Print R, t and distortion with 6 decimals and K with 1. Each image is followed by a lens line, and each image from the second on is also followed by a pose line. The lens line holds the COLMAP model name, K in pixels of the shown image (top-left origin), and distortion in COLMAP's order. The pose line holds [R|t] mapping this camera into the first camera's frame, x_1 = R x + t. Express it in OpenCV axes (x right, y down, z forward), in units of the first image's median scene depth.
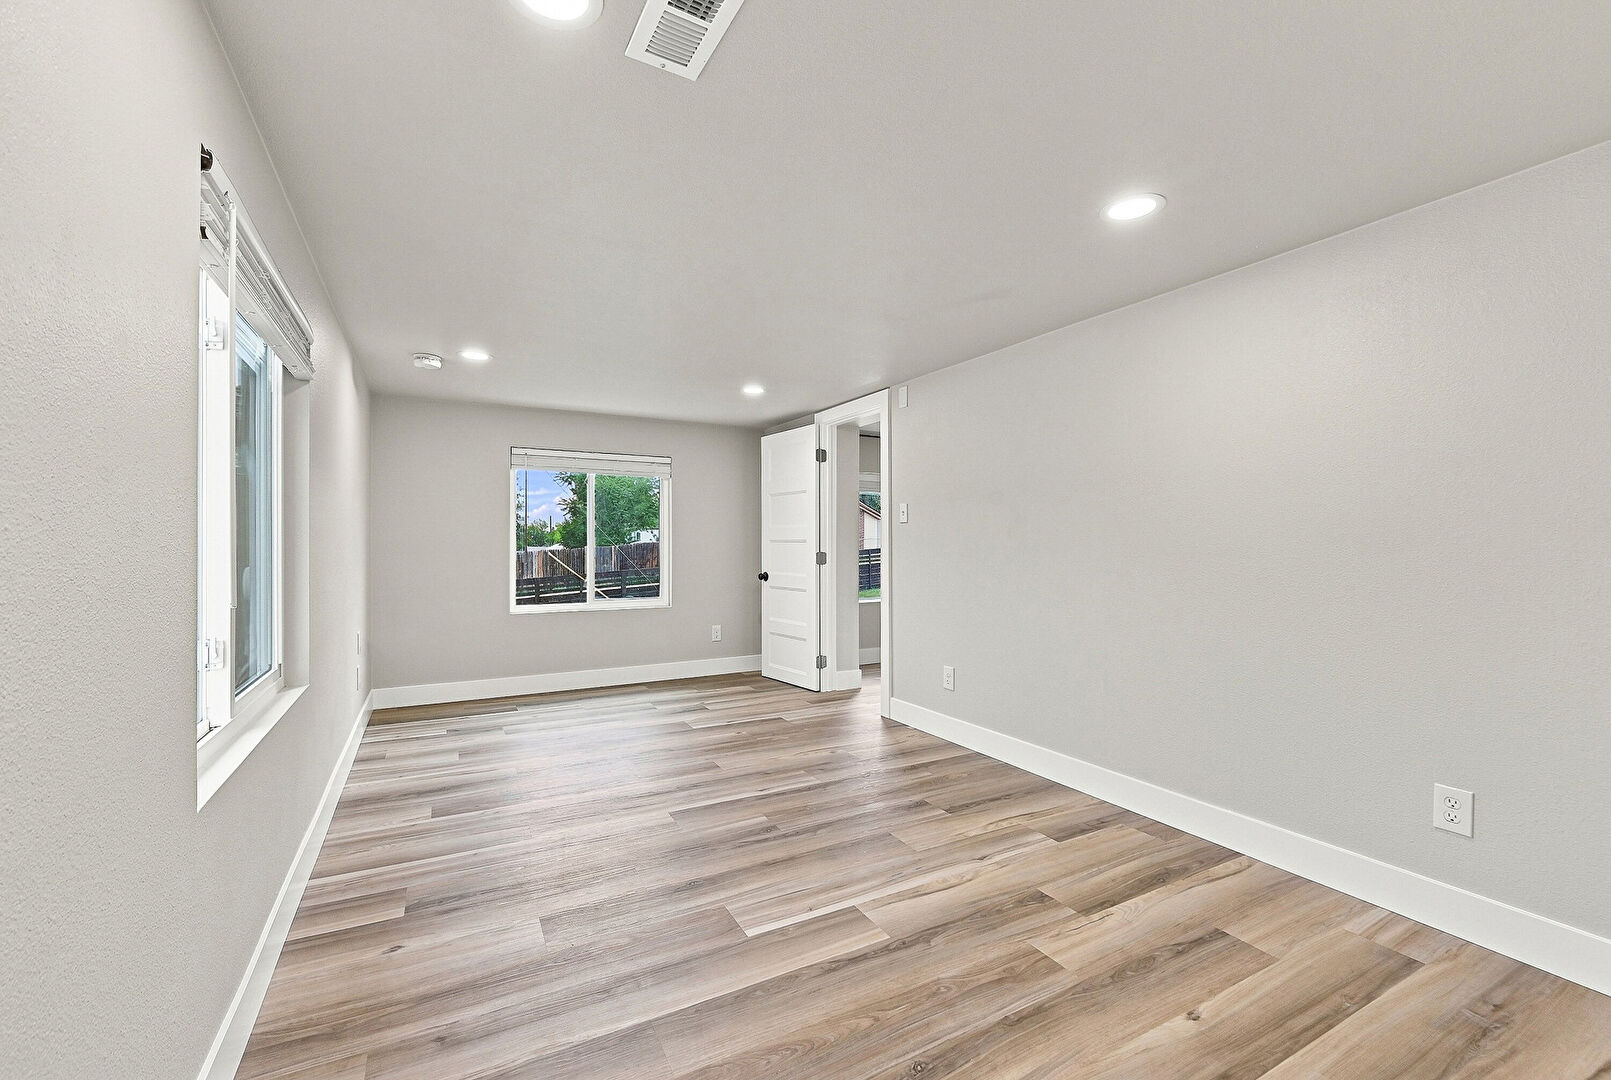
lens RADIAL K [[665.0, 0, 802.3], [0, 665.0, 543.8], [0, 0, 1]] dist [-0.001735, -0.000284]
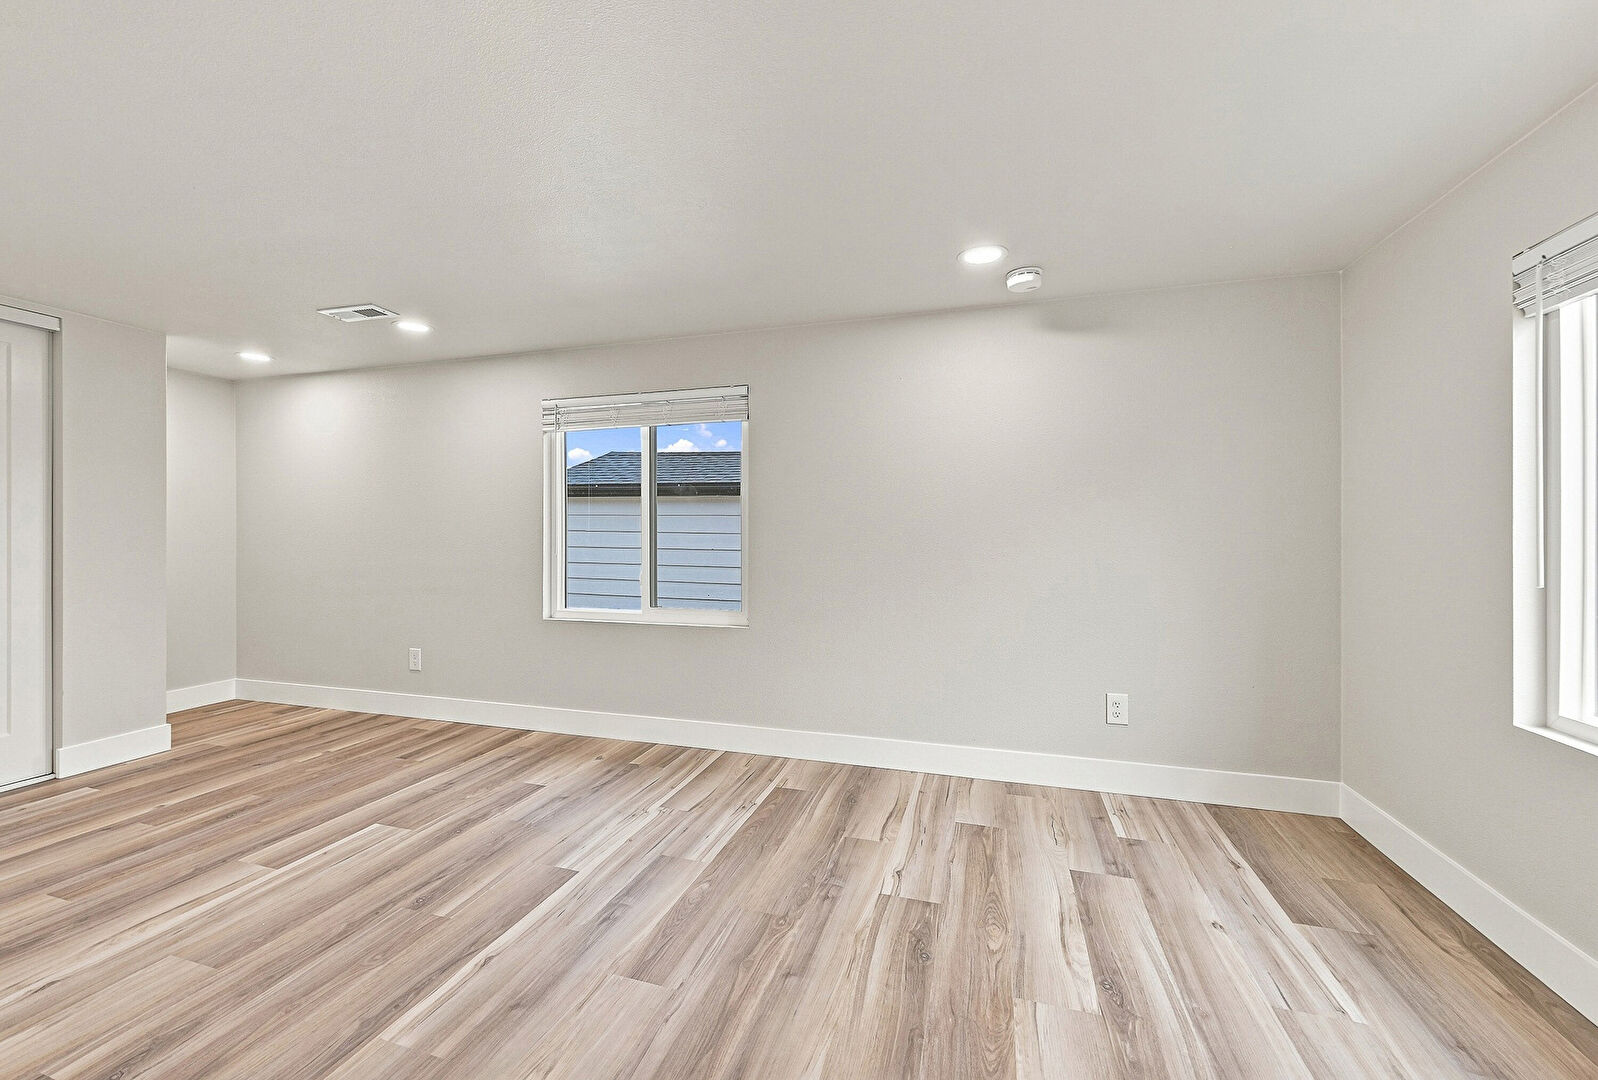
lens RADIAL K [[645.9, 0, 797.5], [0, 645.9, 535.1], [0, 0, 1]] dist [-0.001323, 0.000059]
pose [[-0.713276, 0.003582, -0.700874, 0.183705], [0.004201, 0.999991, 0.000835, -0.000162], [0.700871, -0.002348, -0.713285, 2.070362]]
